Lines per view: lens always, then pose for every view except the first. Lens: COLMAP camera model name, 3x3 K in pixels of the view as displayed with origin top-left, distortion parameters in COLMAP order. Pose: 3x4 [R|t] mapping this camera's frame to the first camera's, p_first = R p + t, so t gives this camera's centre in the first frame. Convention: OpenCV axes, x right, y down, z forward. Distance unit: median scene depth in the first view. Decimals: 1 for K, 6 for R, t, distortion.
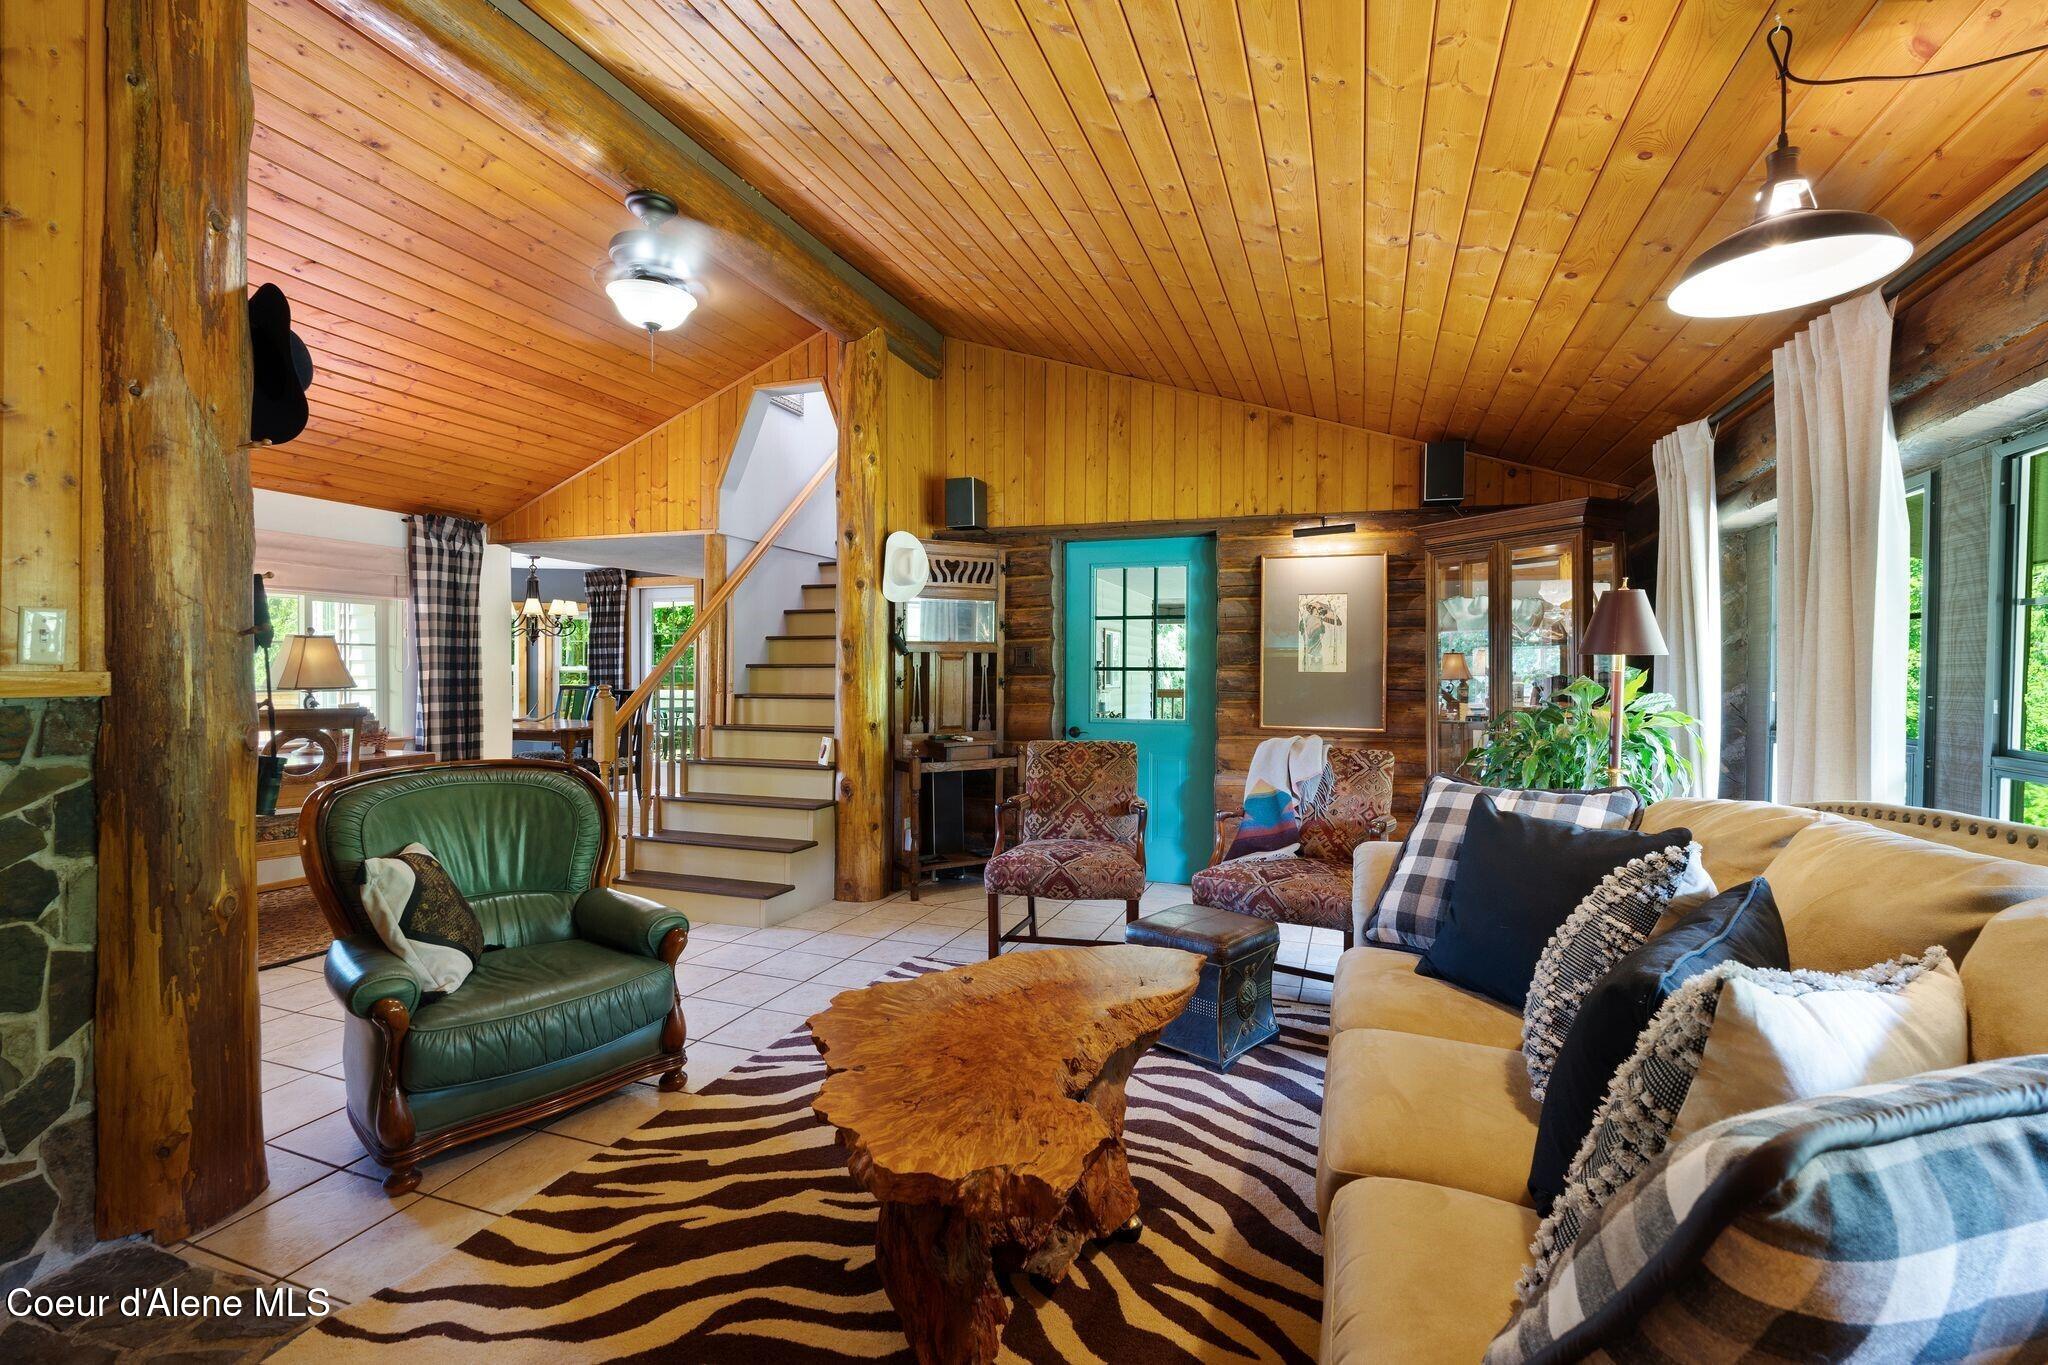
lens RADIAL K [[911.6, 0, 1015.7], [0, 911.6, 675.0], [0, 0, 1]] dist [-0.001495, -0.000032]
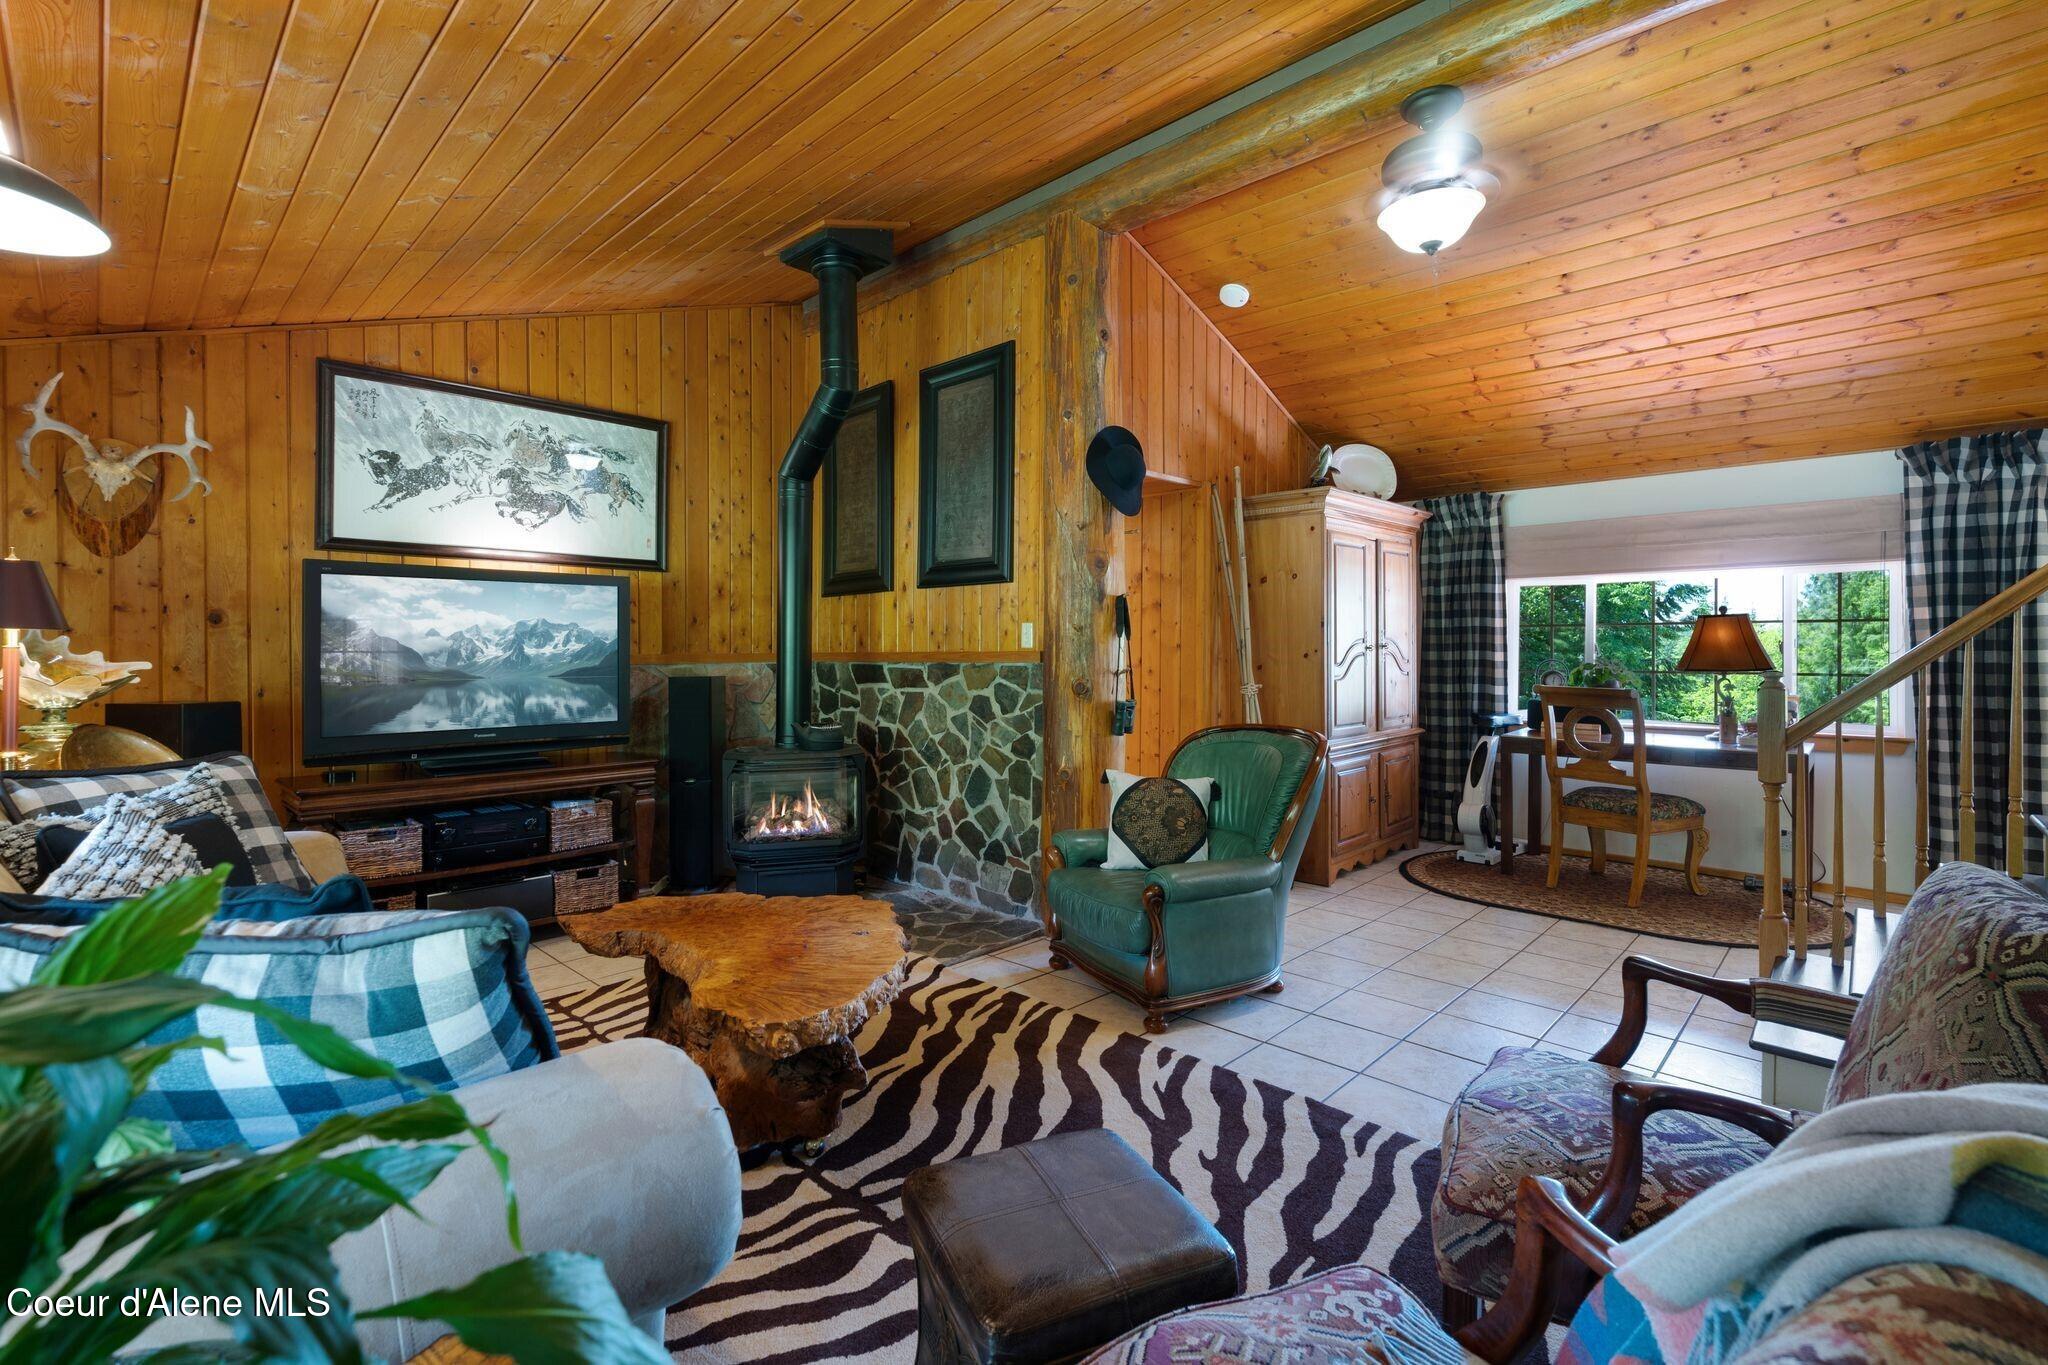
lens RADIAL K [[911.6, 0, 1014.1], [0, 911.6, 664.8], [0, 0, 1]] dist [-0.001495, -0.000032]
pose [[-0.405384, 0.004702, -0.914134, 0.784596], [-0.008106, 0.999929, 0.008738, 0.010713], [0.914110, 0.010952, -0.405318, 1.476737]]
